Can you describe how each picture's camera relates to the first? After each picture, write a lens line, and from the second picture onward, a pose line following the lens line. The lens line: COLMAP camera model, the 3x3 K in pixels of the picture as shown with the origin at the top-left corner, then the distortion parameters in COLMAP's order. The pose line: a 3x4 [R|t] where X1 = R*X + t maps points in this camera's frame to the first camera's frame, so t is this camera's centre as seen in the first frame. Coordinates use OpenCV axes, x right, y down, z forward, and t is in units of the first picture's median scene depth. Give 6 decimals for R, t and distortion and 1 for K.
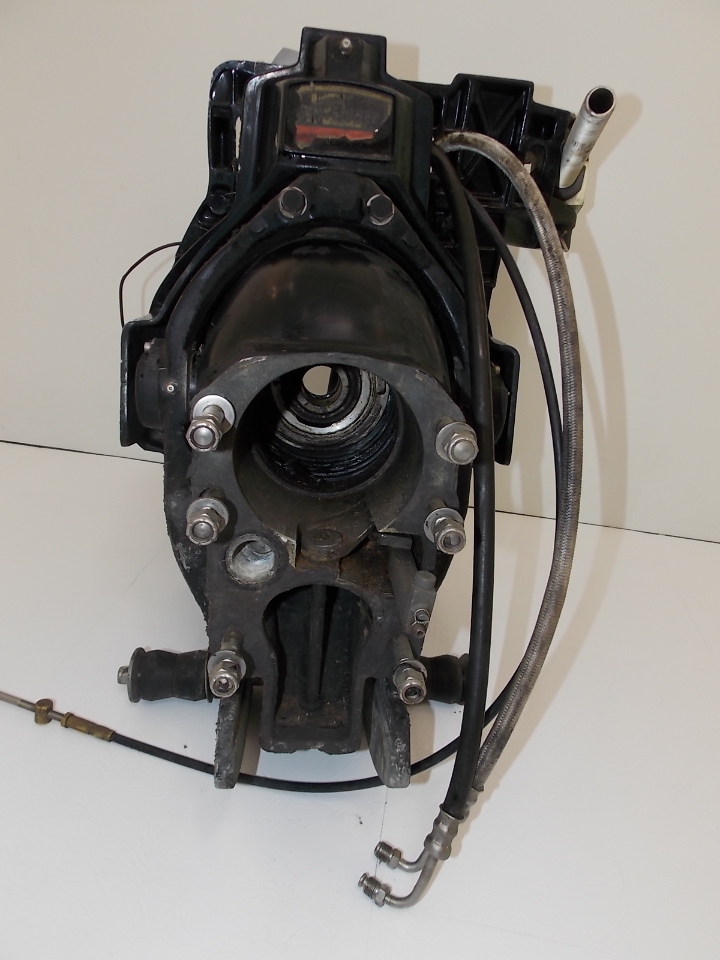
lens RADIAL K [[674.8, 0, 359.4], [0, 674.8, 482.5], [0, 0, 1]] dist [0.010015, 0.004129]
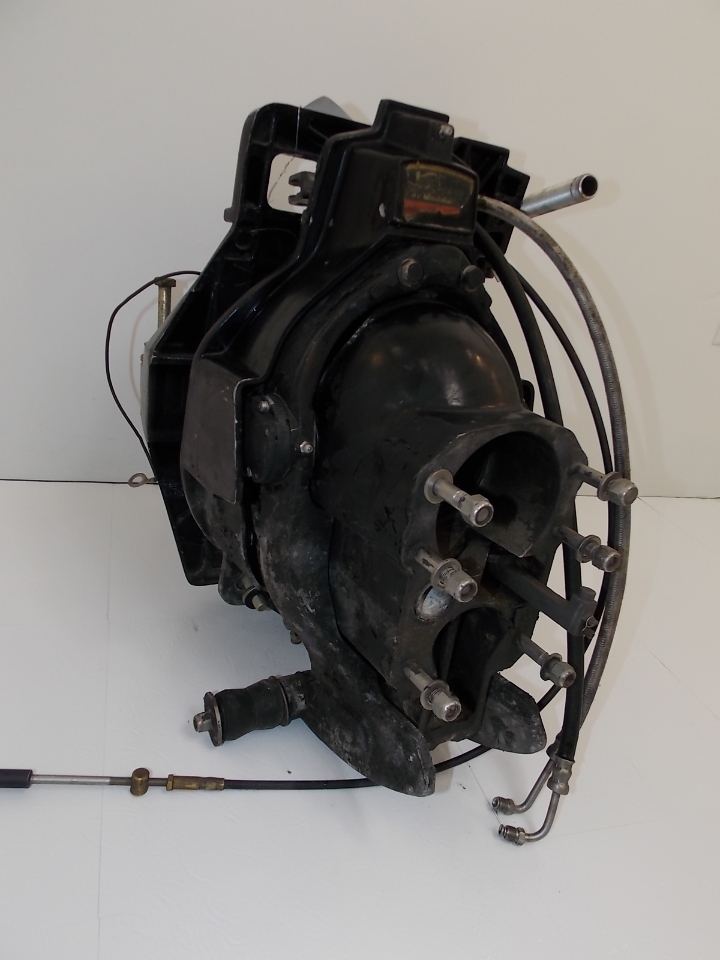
lens RADIAL K [[674.8, 0, 361.4], [0, 674.8, 477.5], [0, 0, 1]] dist [0.010015, 0.004129]
pose [[0.896146, -0.113525, 0.428992, -0.670935], [0.080631, 0.992287, 0.094156, -0.190034], [-0.436372, -0.049788, 0.898388, 0.028589]]
